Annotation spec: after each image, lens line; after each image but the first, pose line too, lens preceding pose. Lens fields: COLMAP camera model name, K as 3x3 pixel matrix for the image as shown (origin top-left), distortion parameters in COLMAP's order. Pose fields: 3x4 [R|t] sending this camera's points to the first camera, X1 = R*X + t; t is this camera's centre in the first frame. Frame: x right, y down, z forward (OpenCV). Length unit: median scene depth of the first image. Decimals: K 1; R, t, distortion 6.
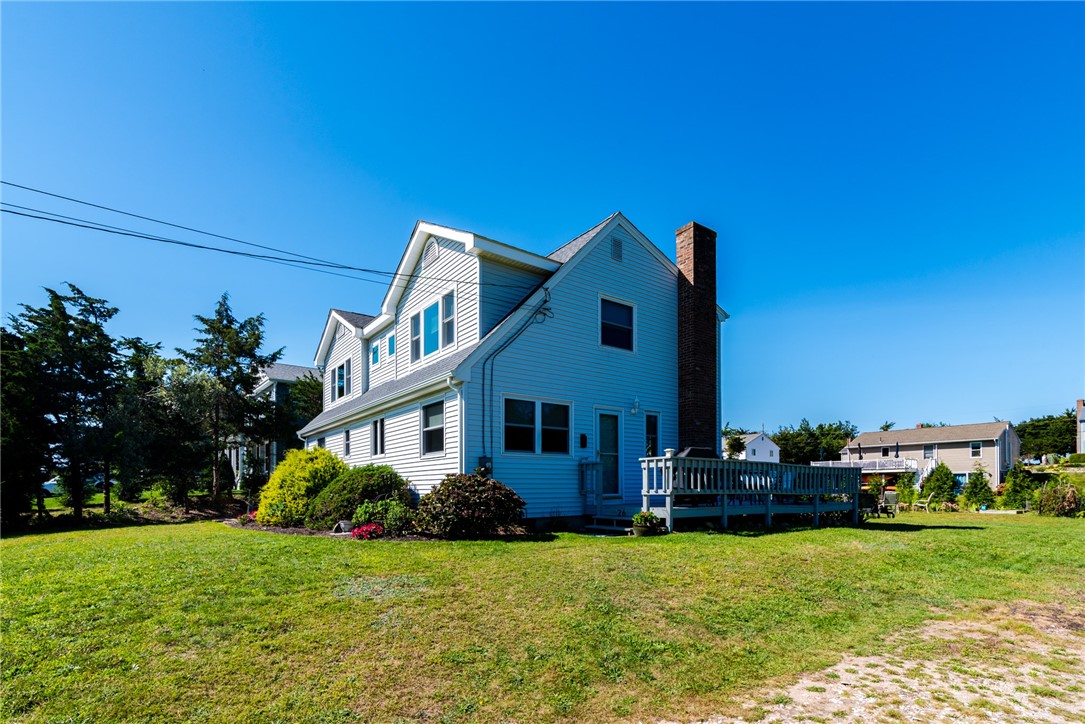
lens RADIAL K [[495.5, 0, 542.5], [0, 495.5, 362.0], [0, 0, 1]] dist [0.017003, 0.000219]
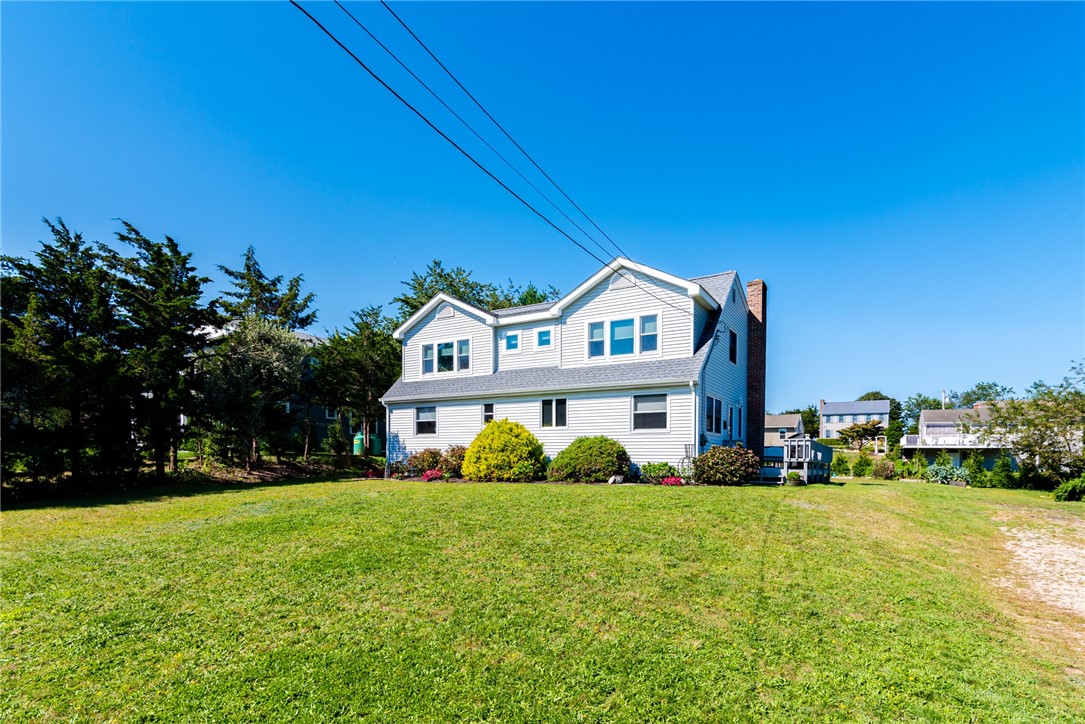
lens RADIAL K [[500.2, 0, 541.9], [0, 500.2, 305.1], [0, 0, 1]] dist [0.001135, 0.000092]
pose [[0.936555, 0.121397, 0.328829, -0.858022], [-0.104198, 0.992125, -0.069501, -0.032935], [-0.334677, 0.030828, 0.941829, -0.217661]]
